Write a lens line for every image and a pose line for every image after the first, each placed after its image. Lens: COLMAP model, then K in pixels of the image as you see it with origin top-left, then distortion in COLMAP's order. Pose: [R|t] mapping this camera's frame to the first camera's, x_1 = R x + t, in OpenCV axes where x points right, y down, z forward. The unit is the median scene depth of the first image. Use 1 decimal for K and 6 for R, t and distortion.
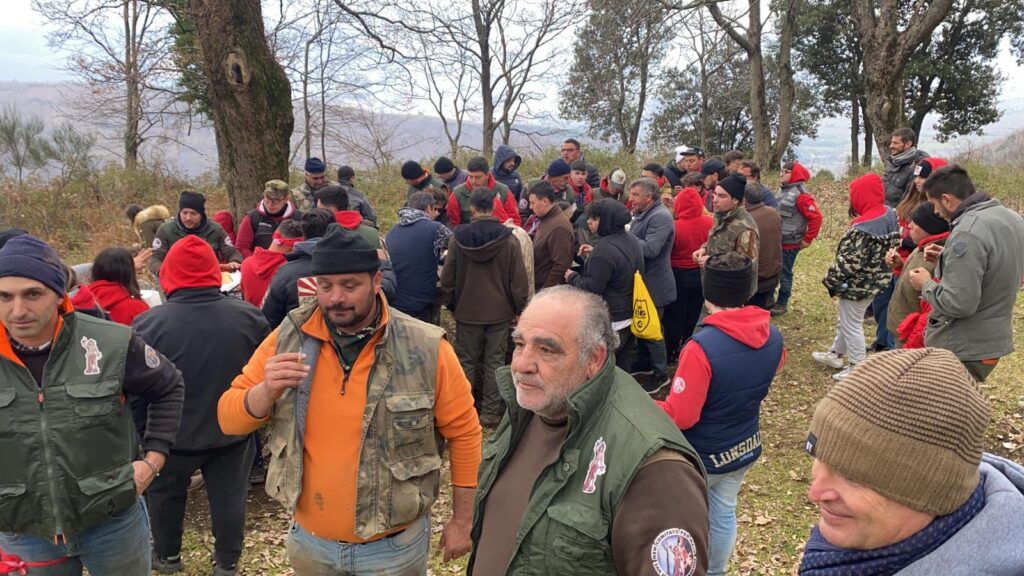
lens RADIAL K [[795.9, 0, 512.0], [0, 795.9, 288.0], [0, 0, 1]] dist [0.124826, -0.195120]
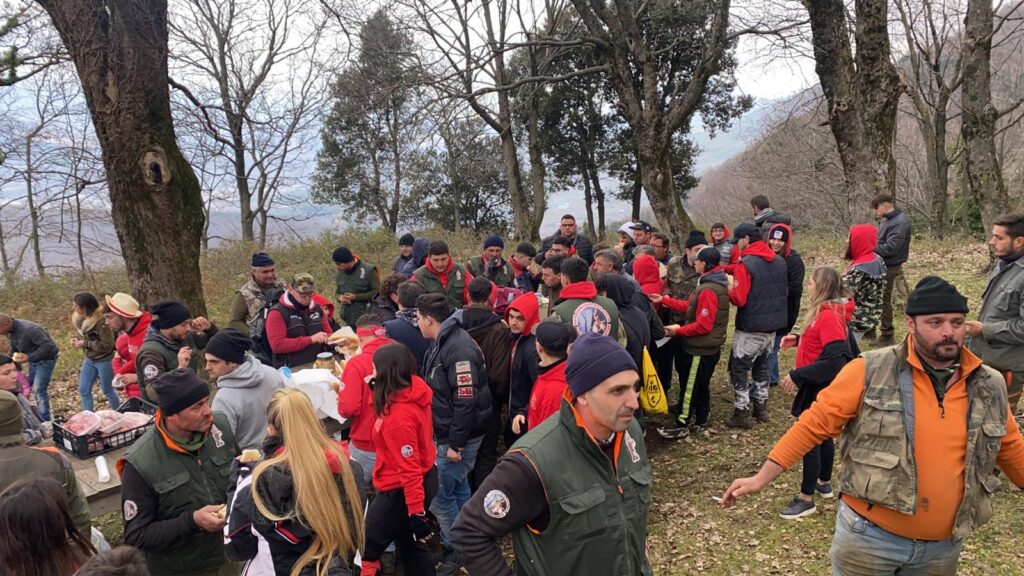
lens RADIAL K [[804.6, 0, 486.1], [0, 804.6, 309.6], [0, 0, 1]] dist [0.039006, -0.005373]
pose [[0.942843, -0.099569, 0.318015, -0.080043], [0.122711, 0.990998, -0.053534, -0.003139], [-0.309821, 0.089498, 0.946573, 0.002517]]
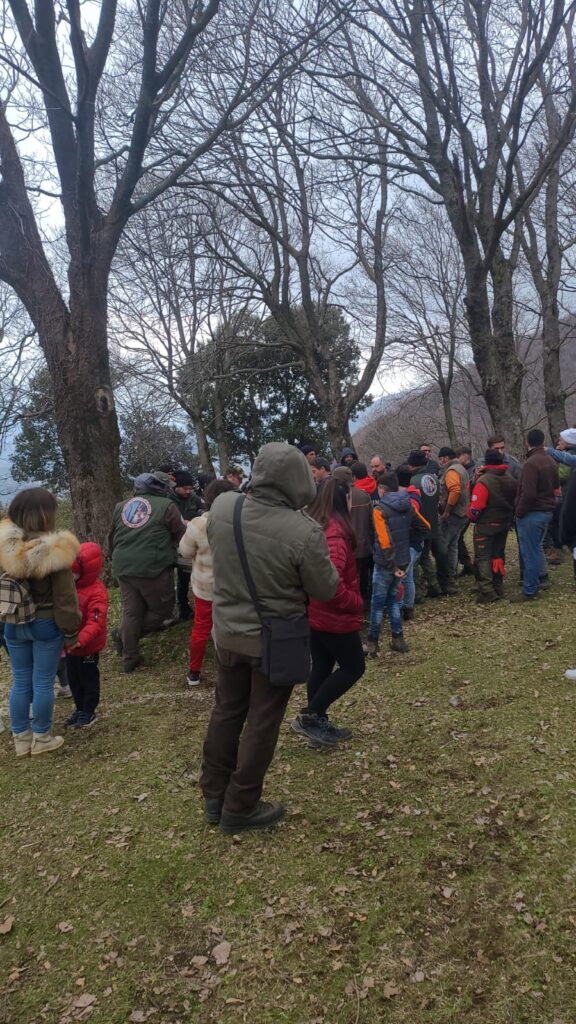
lens RADIAL K [[697.8, 0, 288.0], [0, 697.8, 512.0], [0, 0, 1]] dist [0.097459, -0.001040]
pose [[0.829066, -0.087155, 0.552316, -0.203327], [0.184164, 0.975225, -0.122553, 0.029245], [-0.527951, 0.203322, 0.824577, -0.021907]]
